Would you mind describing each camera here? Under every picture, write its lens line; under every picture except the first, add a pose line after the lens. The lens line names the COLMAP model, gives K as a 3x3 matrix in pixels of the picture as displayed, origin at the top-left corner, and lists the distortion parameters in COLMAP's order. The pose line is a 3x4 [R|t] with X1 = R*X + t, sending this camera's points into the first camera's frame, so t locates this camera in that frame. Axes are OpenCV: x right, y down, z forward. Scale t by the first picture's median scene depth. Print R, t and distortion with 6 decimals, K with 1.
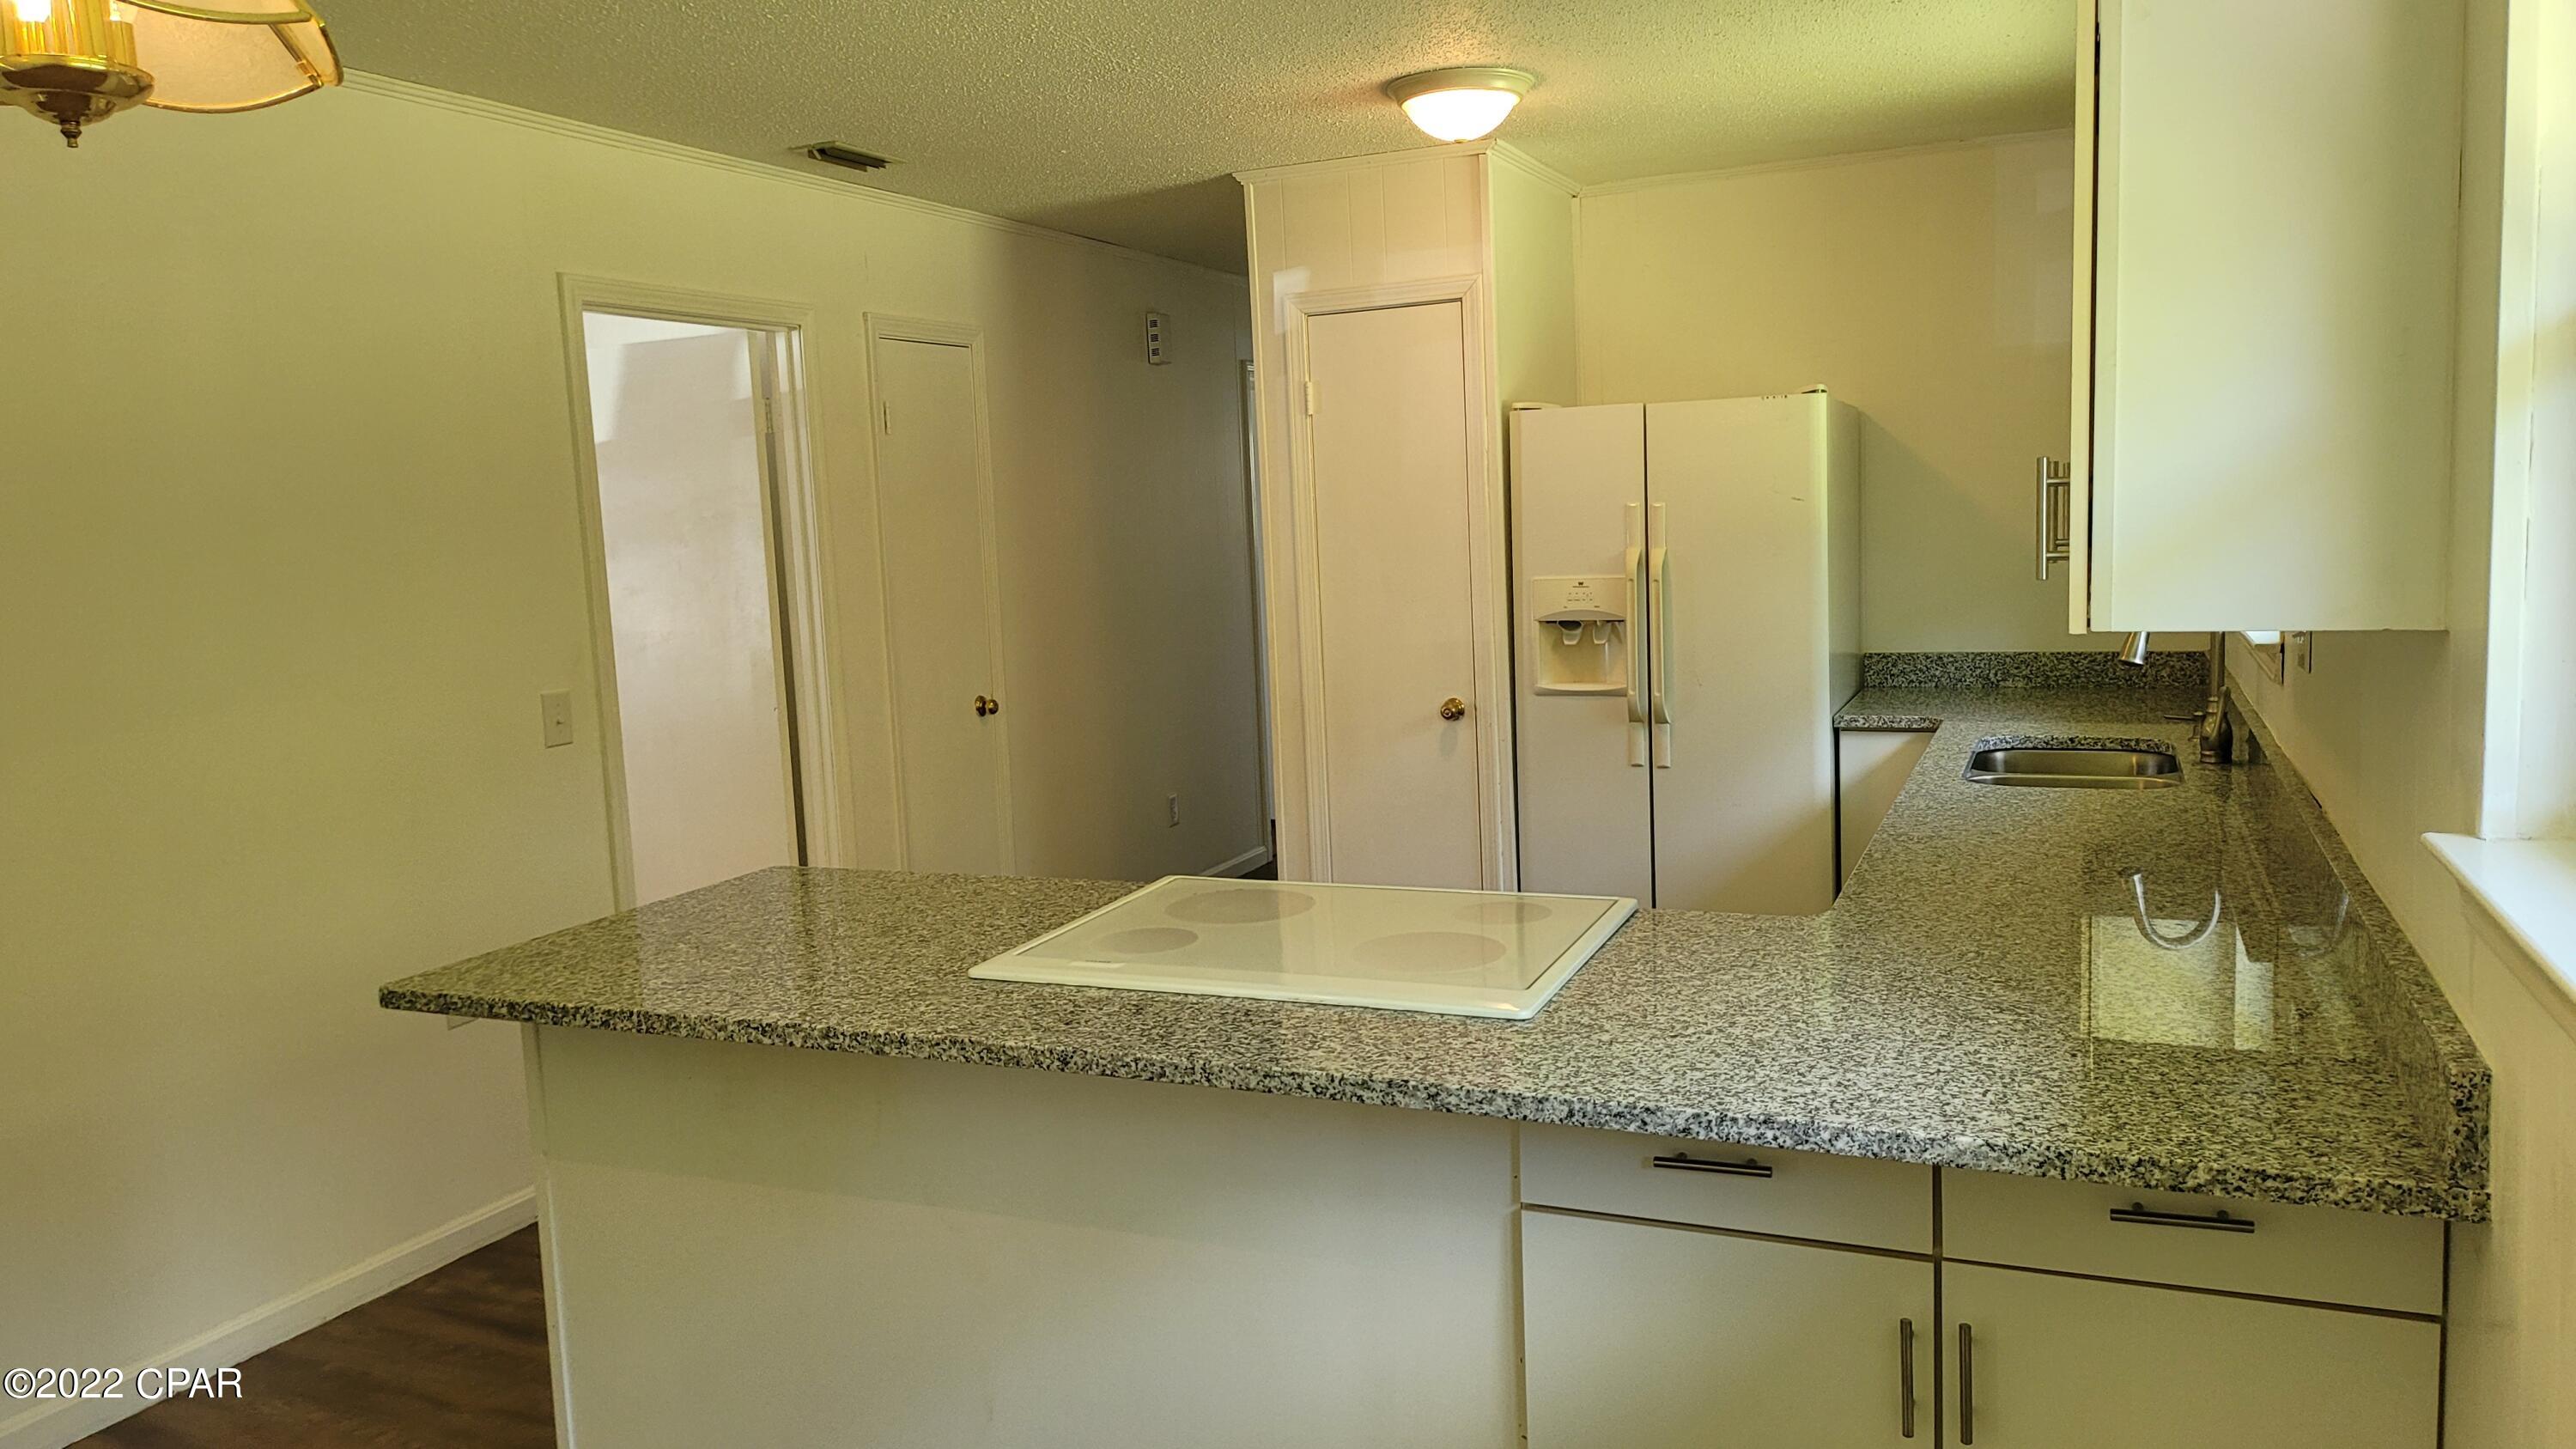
lens RADIAL K [[1809.0, 0, 1308.8], [0, 1809.0, 718.9], [0, 0, 1]] dist [0.072154, -0.101521]
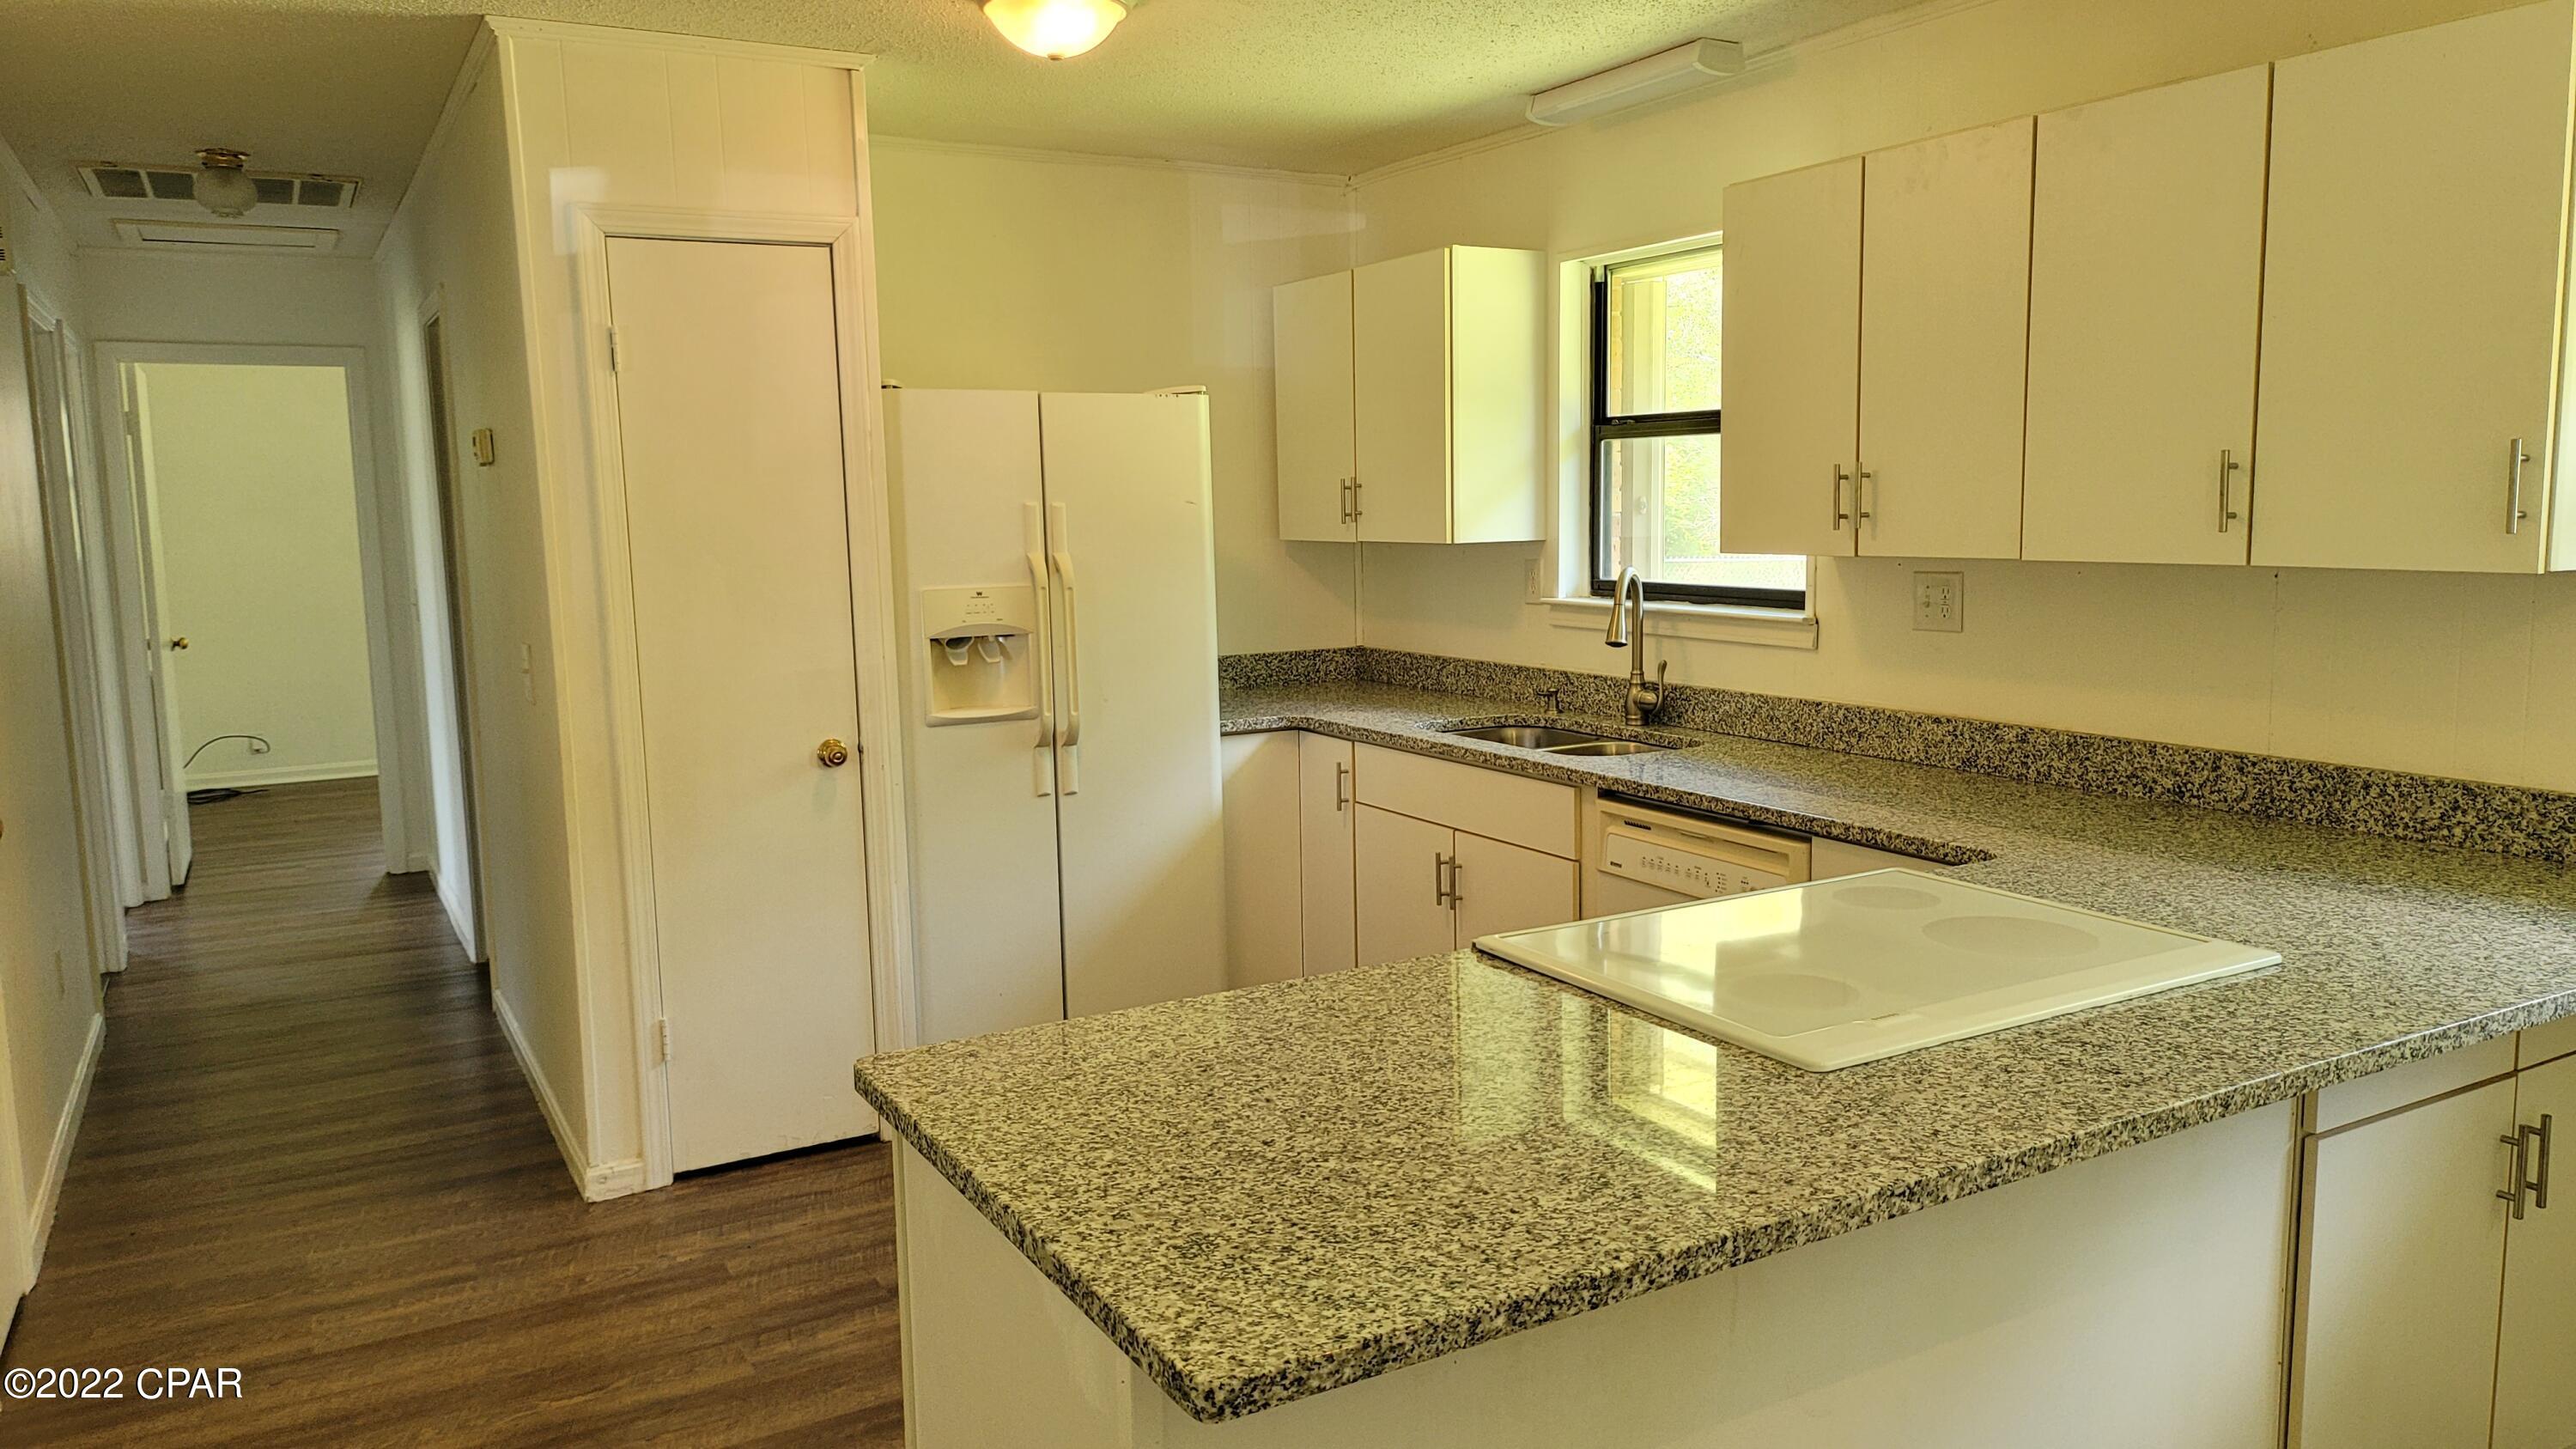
lens RADIAL K [[1809.0, 0, 1308.8], [0, 1809.0, 718.9], [0, 0, 1]] dist [0.072154, -0.101521]
pose [[0.592356, -0.070191, 0.802613, -0.460214], [0.089136, 0.995792, 0.021299, -0.019385], [-0.800730, 0.058925, 0.596120, 0.361453]]
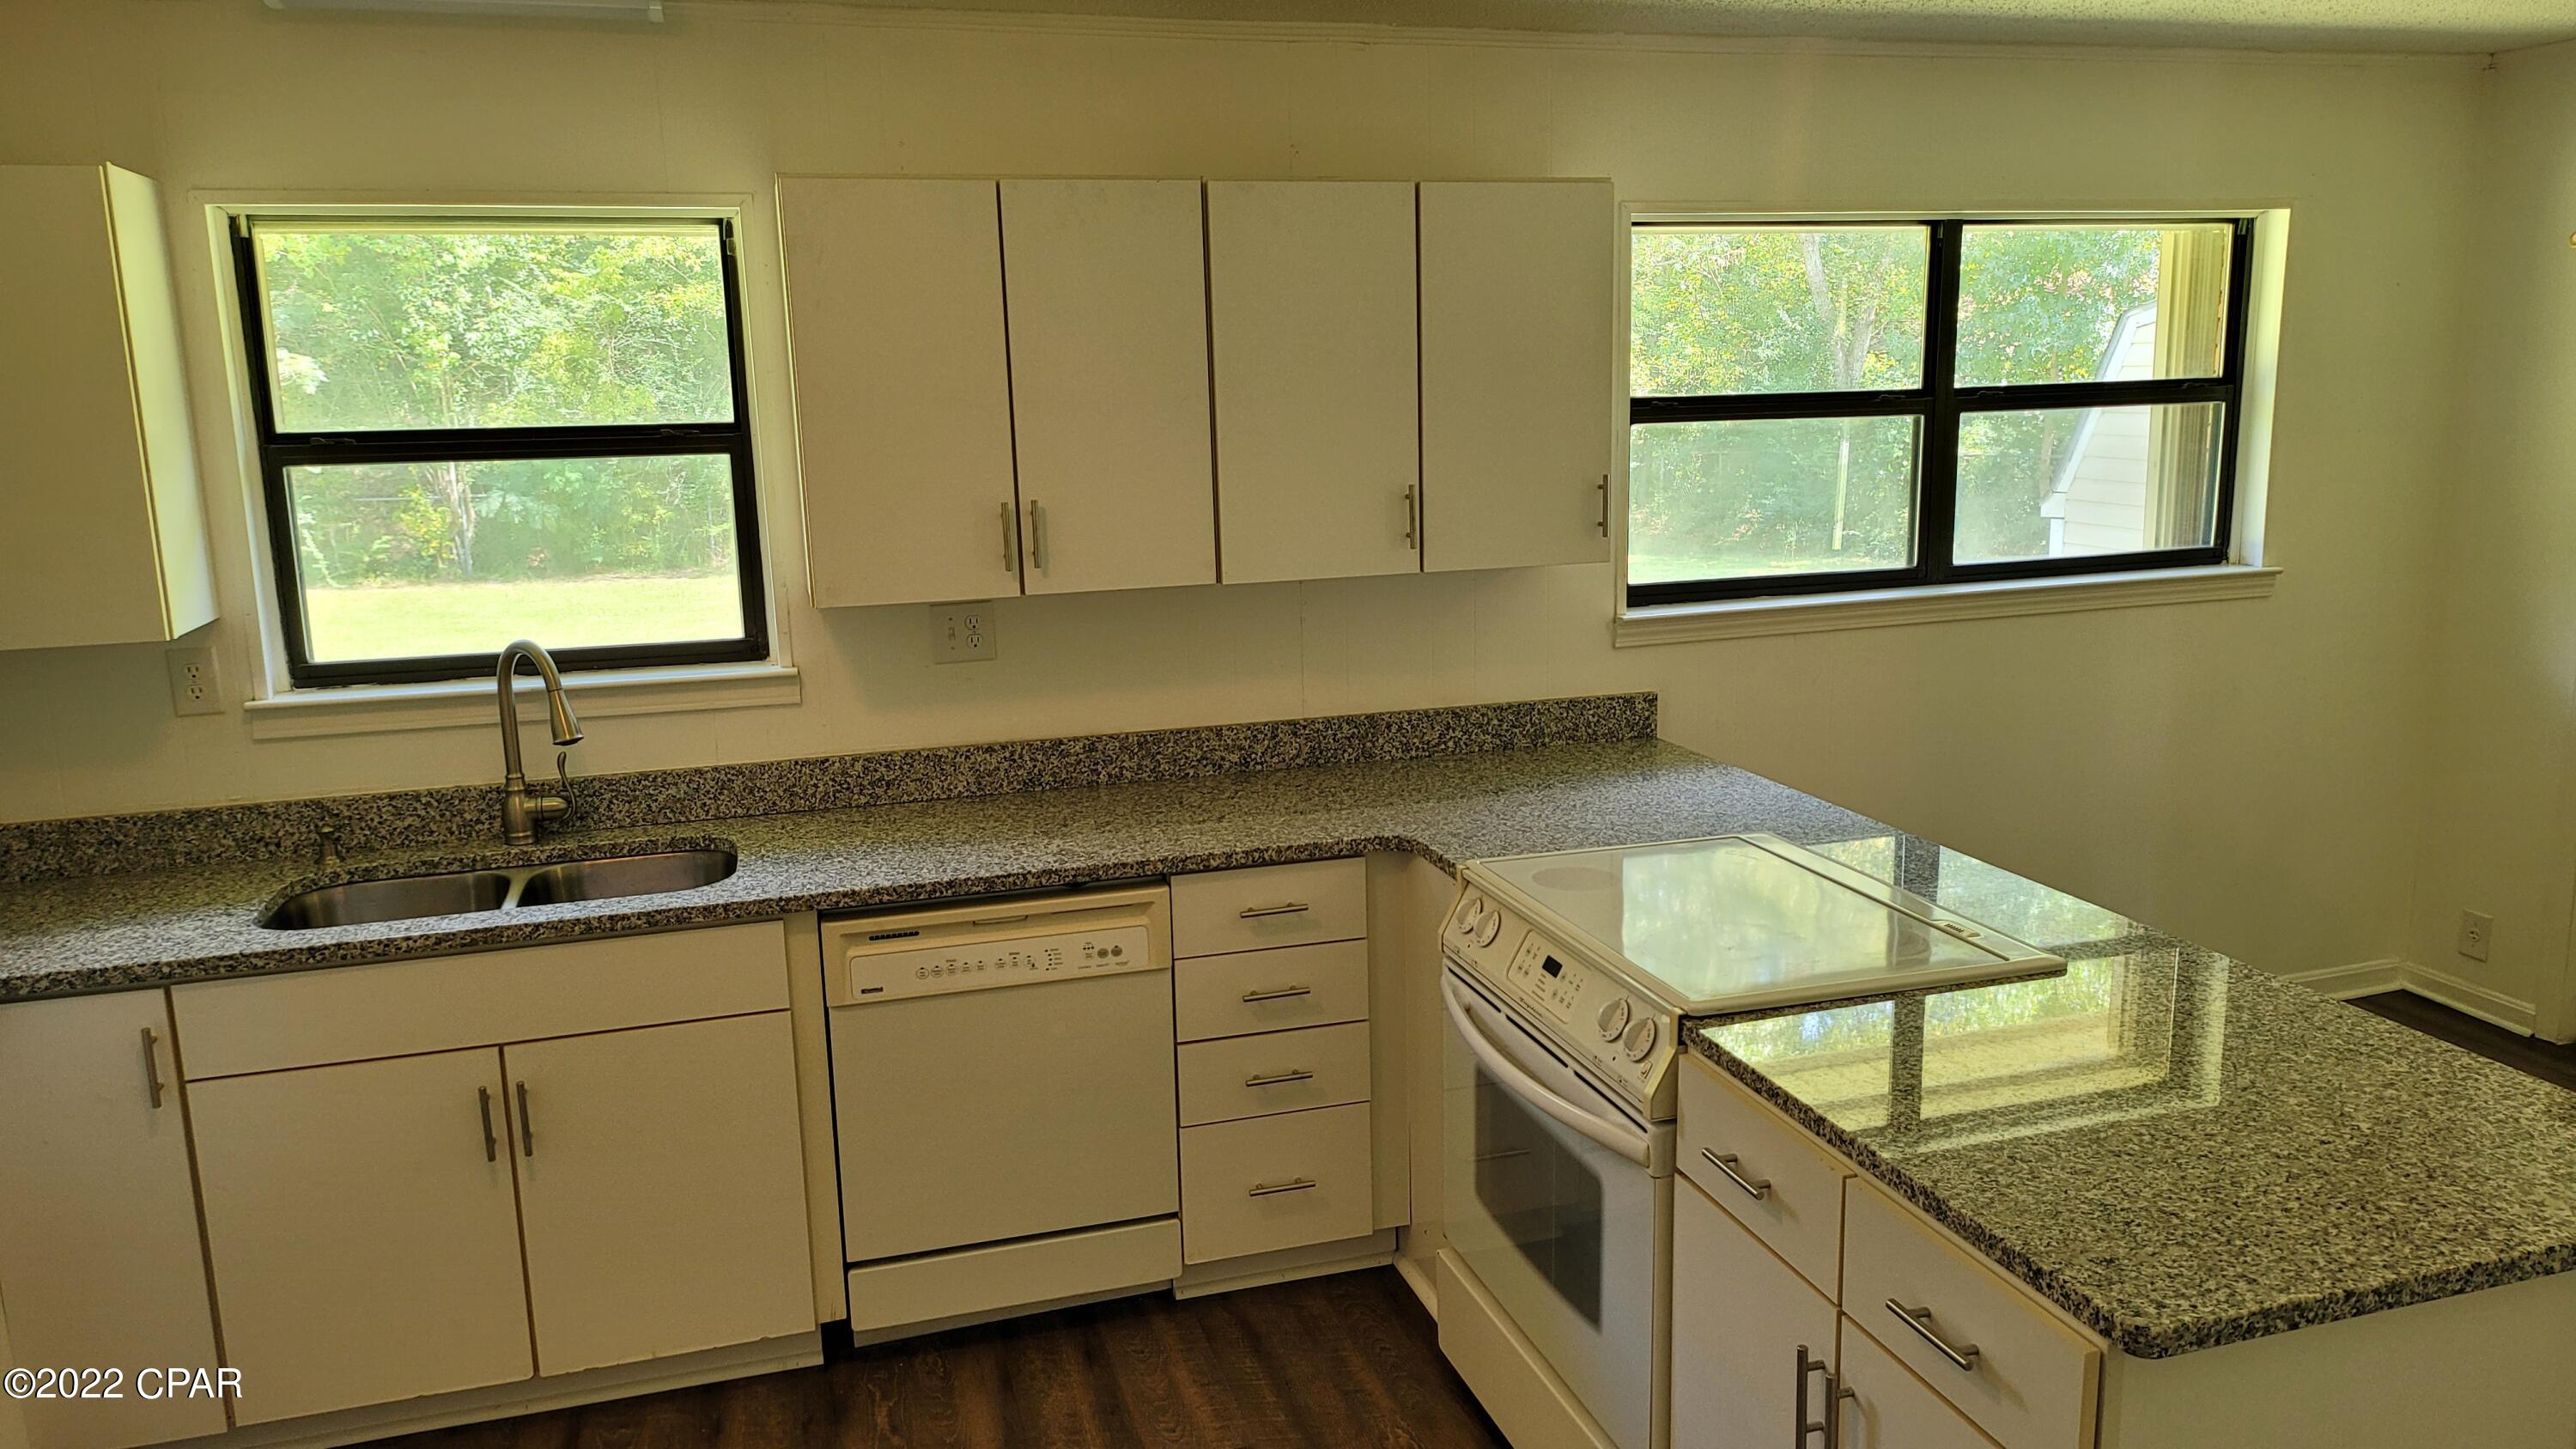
lens RADIAL K [[1809.0, 0, 1308.8], [0, 1809.0, 718.9], [0, 0, 1]] dist [0.072154, -0.101521]
pose [[-0.648266, -0.087319, 0.756390, -0.343037], [0.140909, 0.962485, 0.231878, -0.153316], [-0.748262, 0.256901, -0.611642, 0.991553]]
